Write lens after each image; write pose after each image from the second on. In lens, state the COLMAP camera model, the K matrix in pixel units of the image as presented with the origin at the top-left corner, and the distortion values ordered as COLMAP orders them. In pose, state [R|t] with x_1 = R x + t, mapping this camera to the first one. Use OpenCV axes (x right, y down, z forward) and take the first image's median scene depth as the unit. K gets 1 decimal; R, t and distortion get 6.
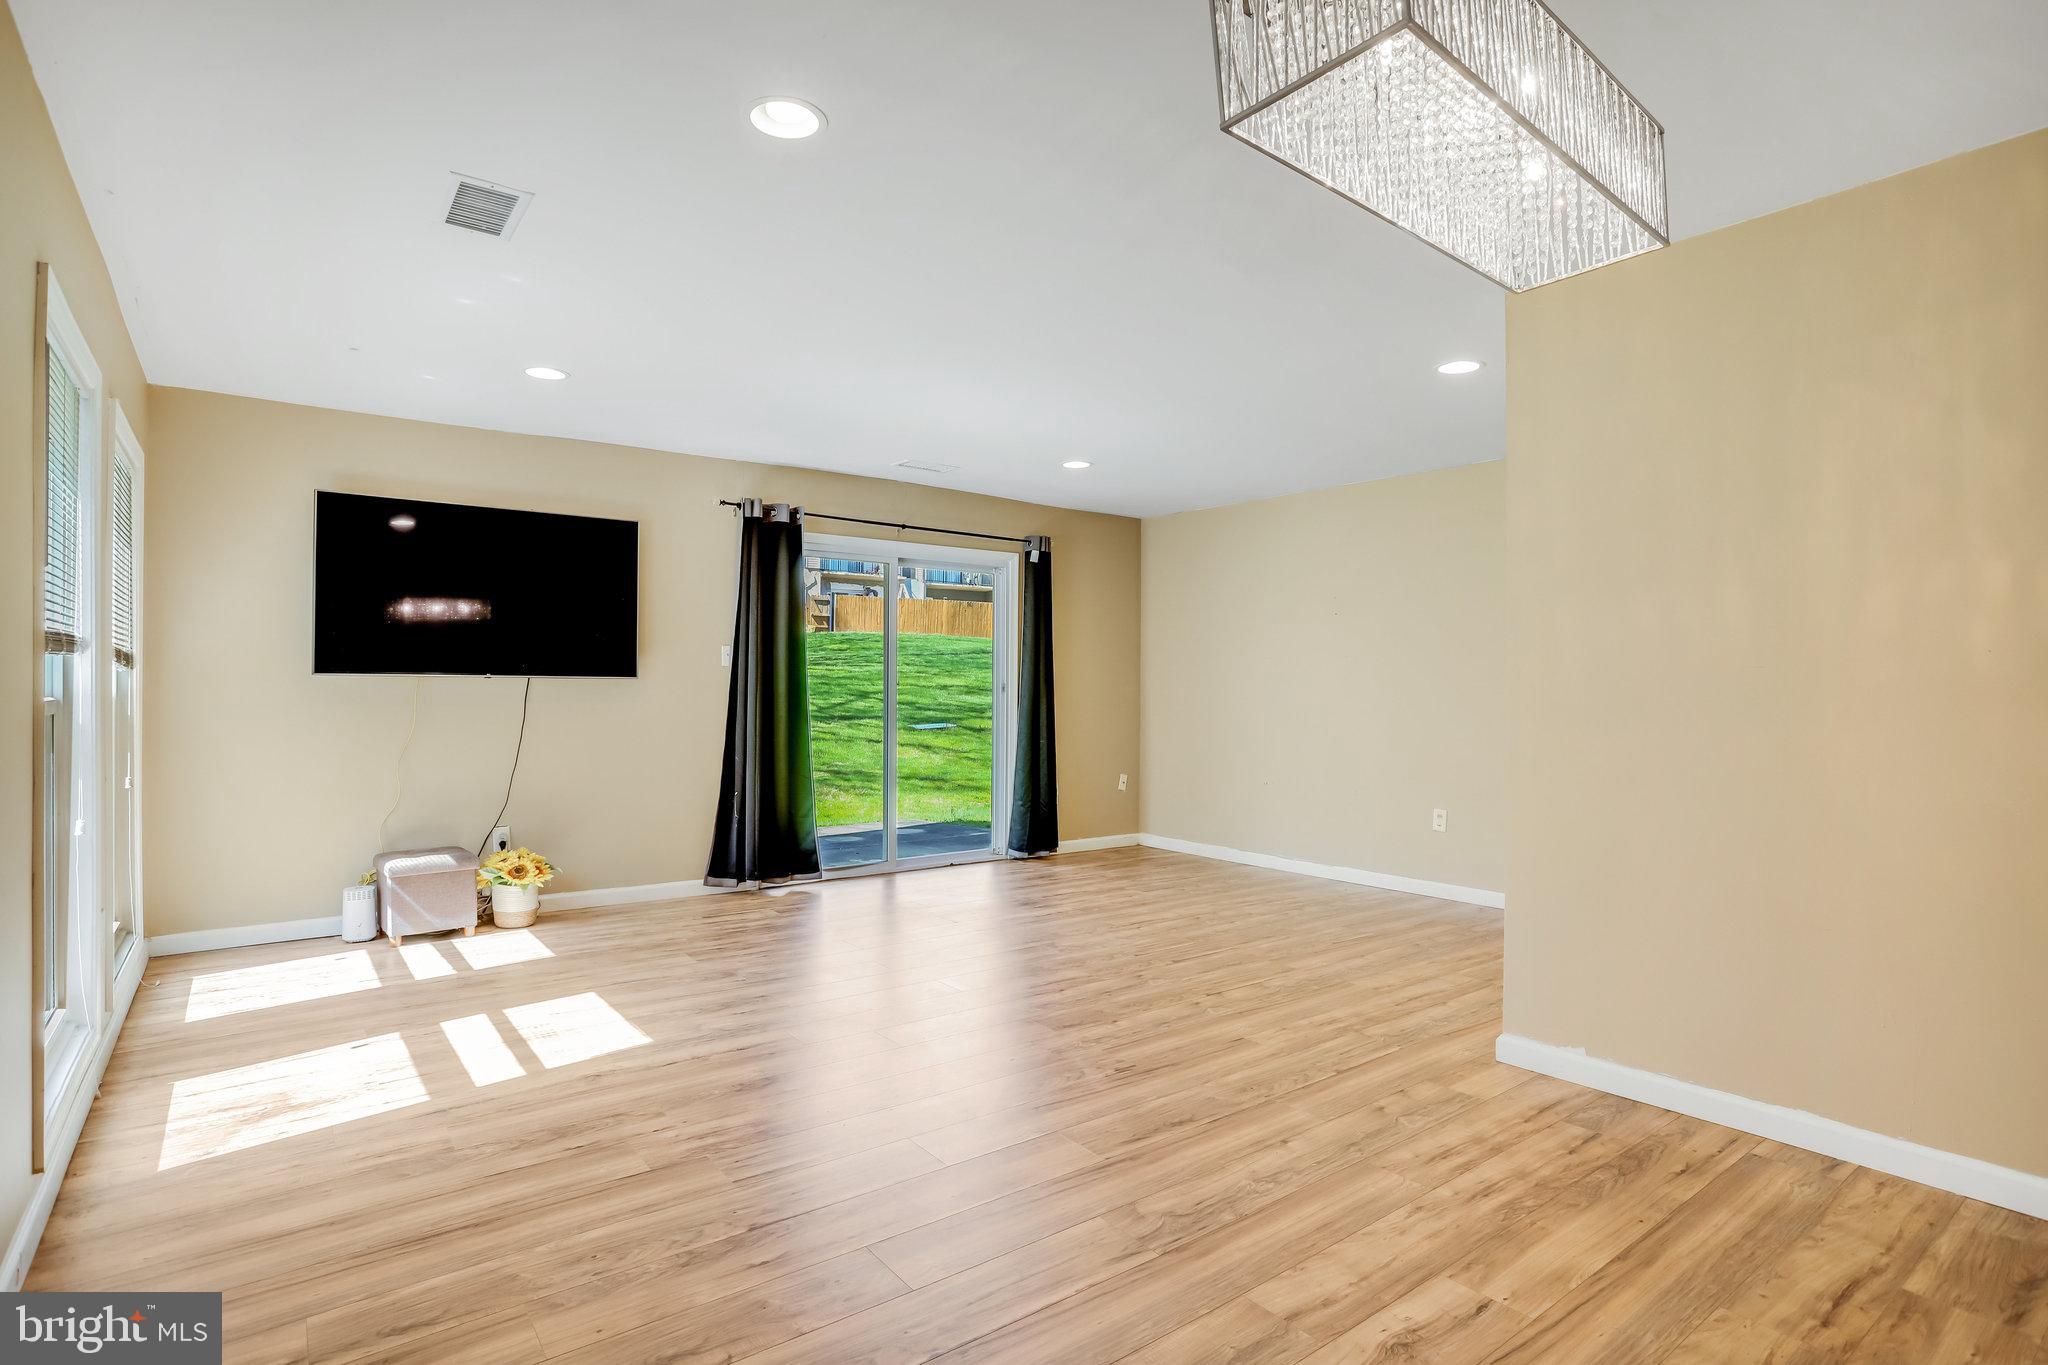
lens RADIAL K [[1030.3, 0, 1042.9], [0, 1030.3, 678.1], [0, 0, 1]] dist [-0.046262, 0.016421]
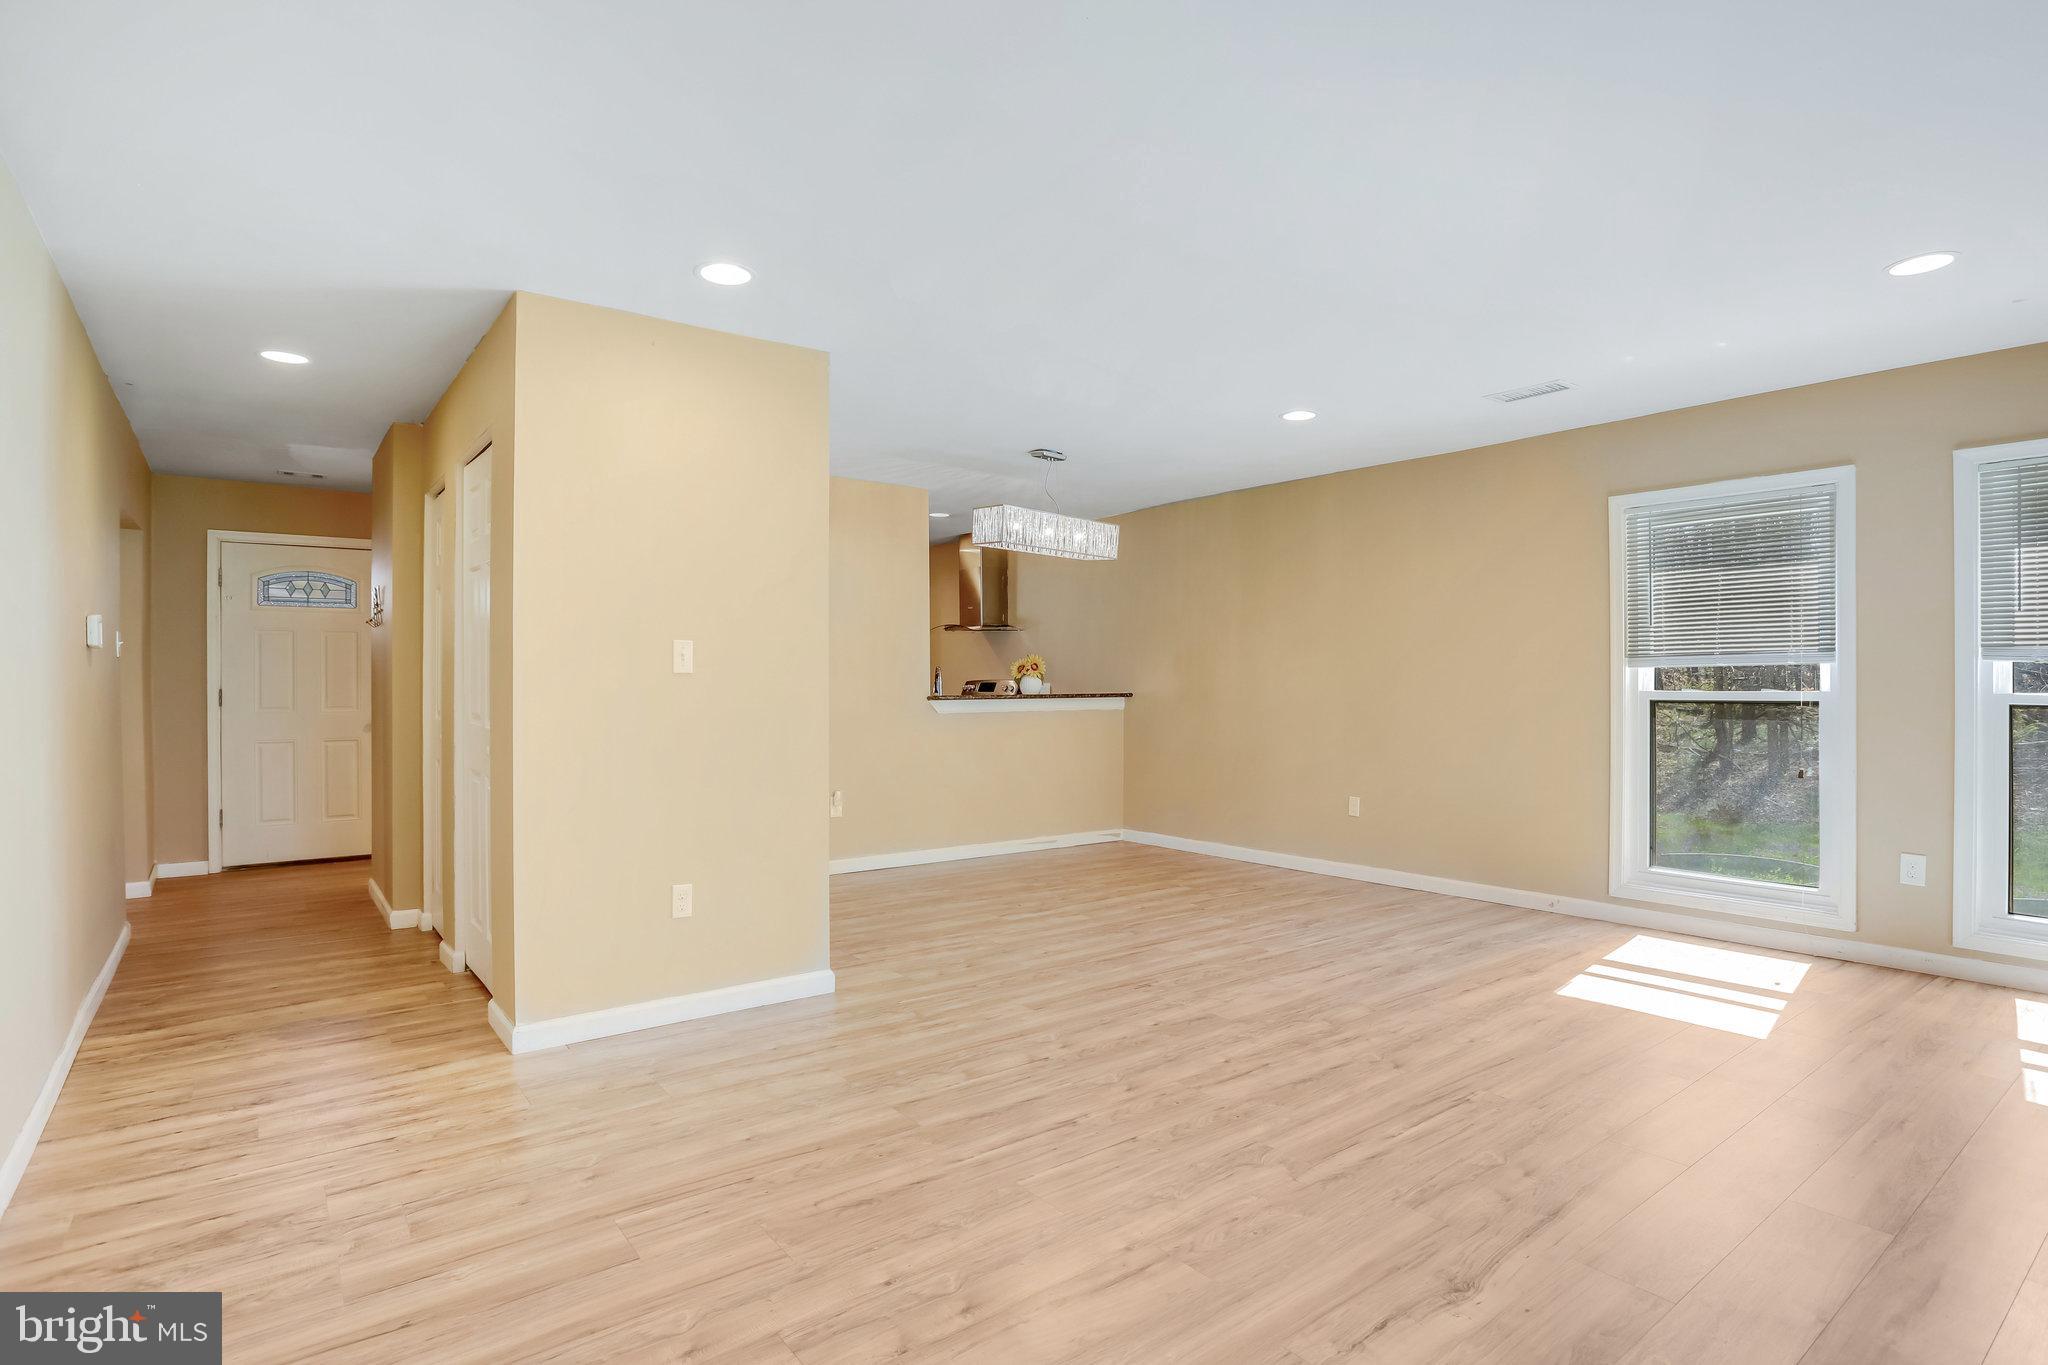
lens RADIAL K [[1030.3, 0, 1050.5], [0, 1030.3, 676.0], [0, 0, 1]] dist [-0.046262, 0.016421]
pose [[-0.999978, 0.000049, -0.006691, 0.156832], [0.000086, 0.999985, -0.005458, 0.007852], [0.006691, -0.005458, -0.999963, 1.745226]]
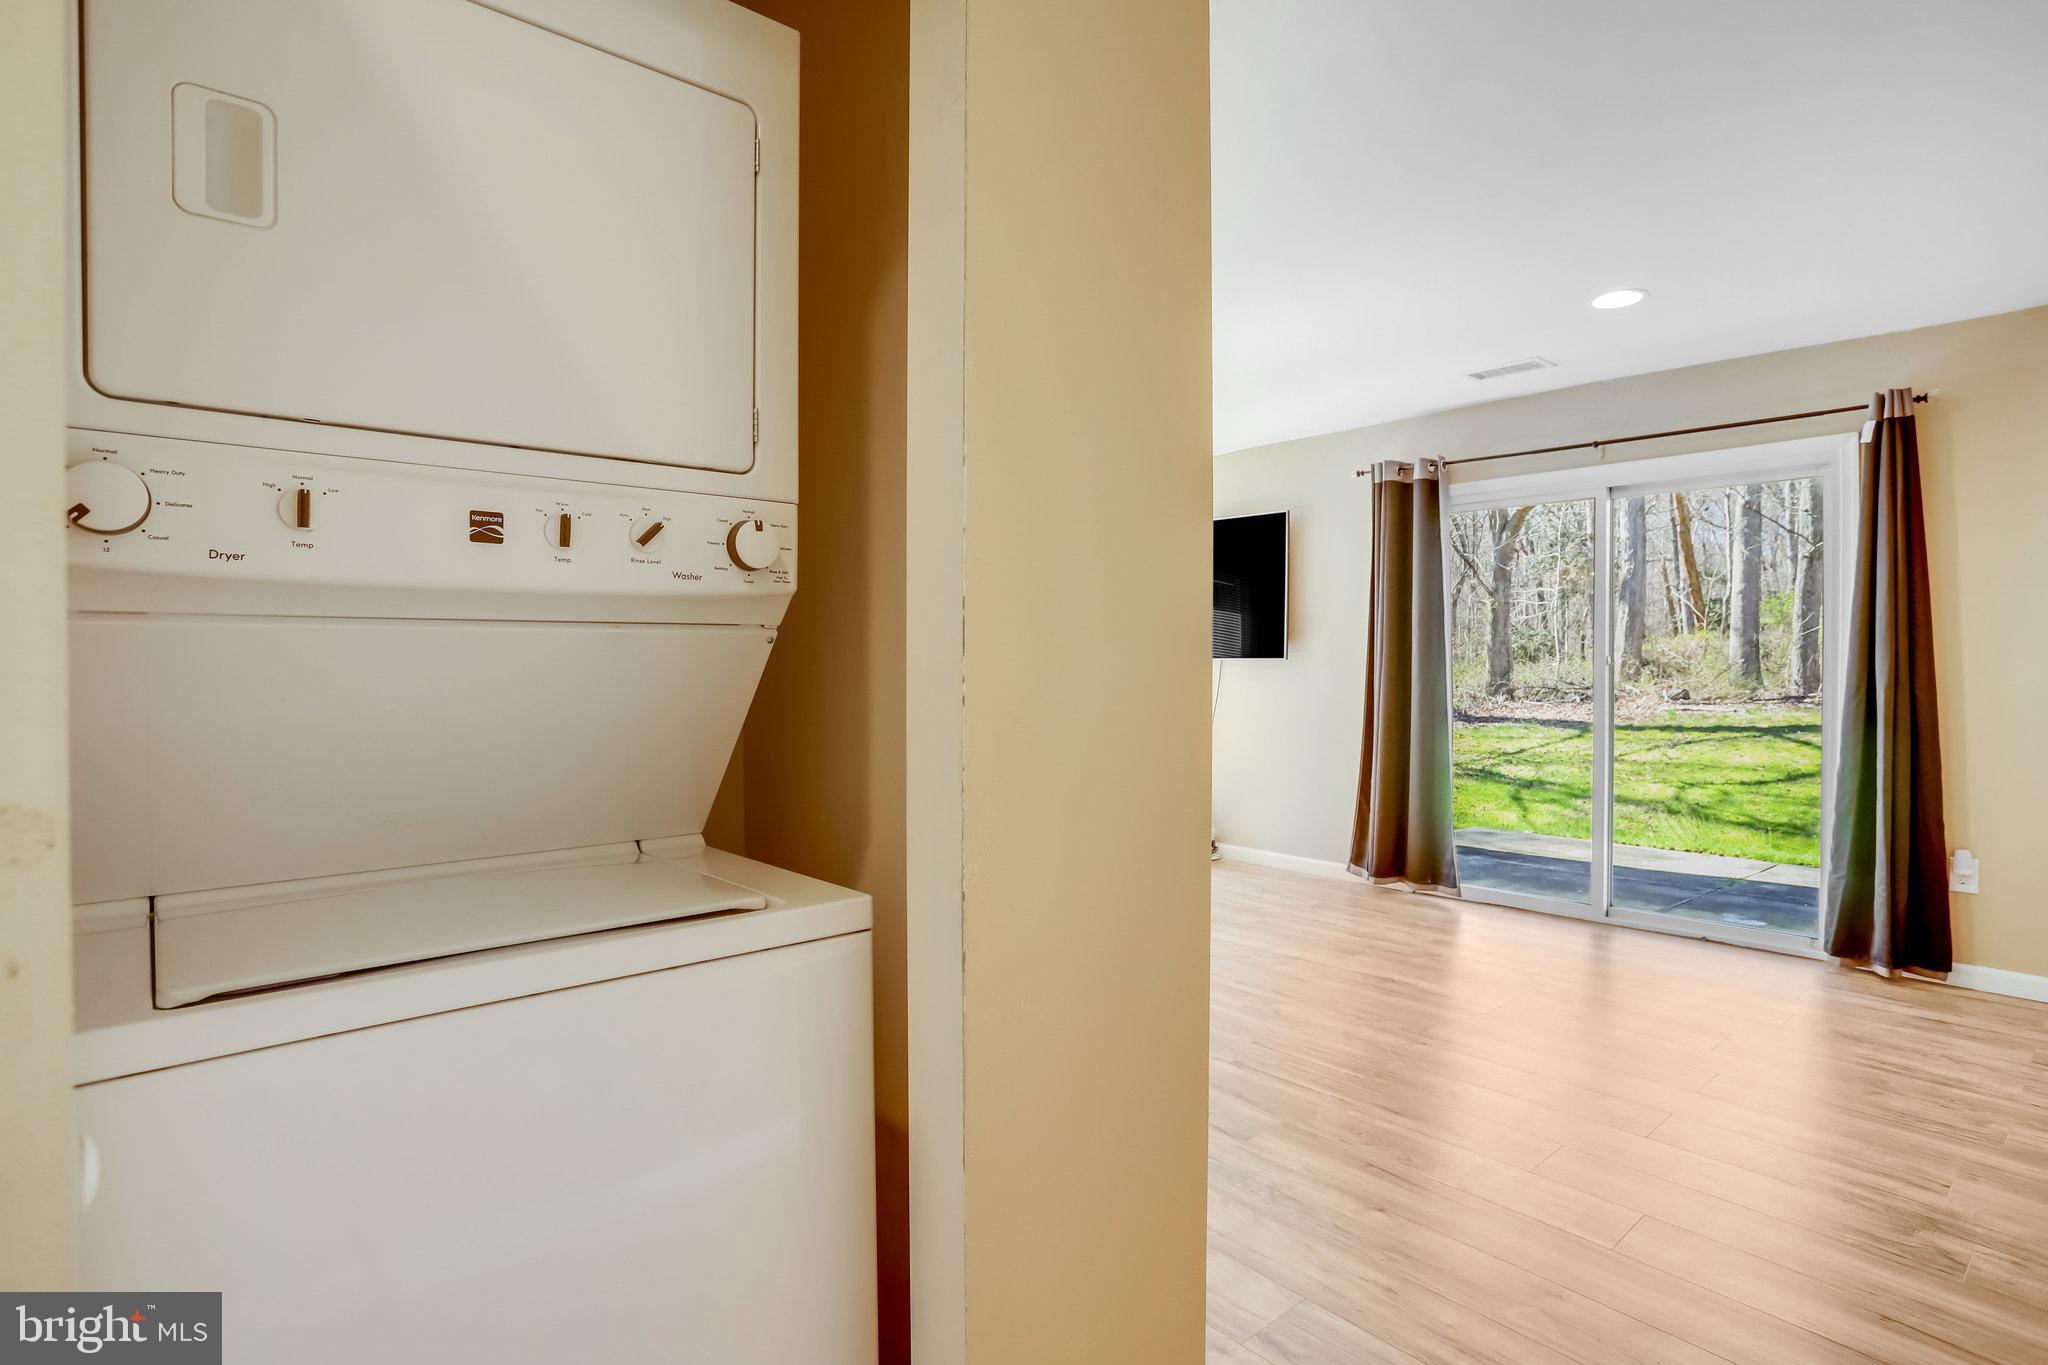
lens RADIAL K [[1030.3, 0, 1032.6], [0, 1030.3, 680.6], [0, 0, 1]] dist [-0.046262, 0.016421]
pose [[0.060534, 0.009639, -0.998120, 0.861491], [0.005949, 0.999932, 0.010018, 0.013267], [0.998148, -0.006544, 0.060472, 0.884964]]
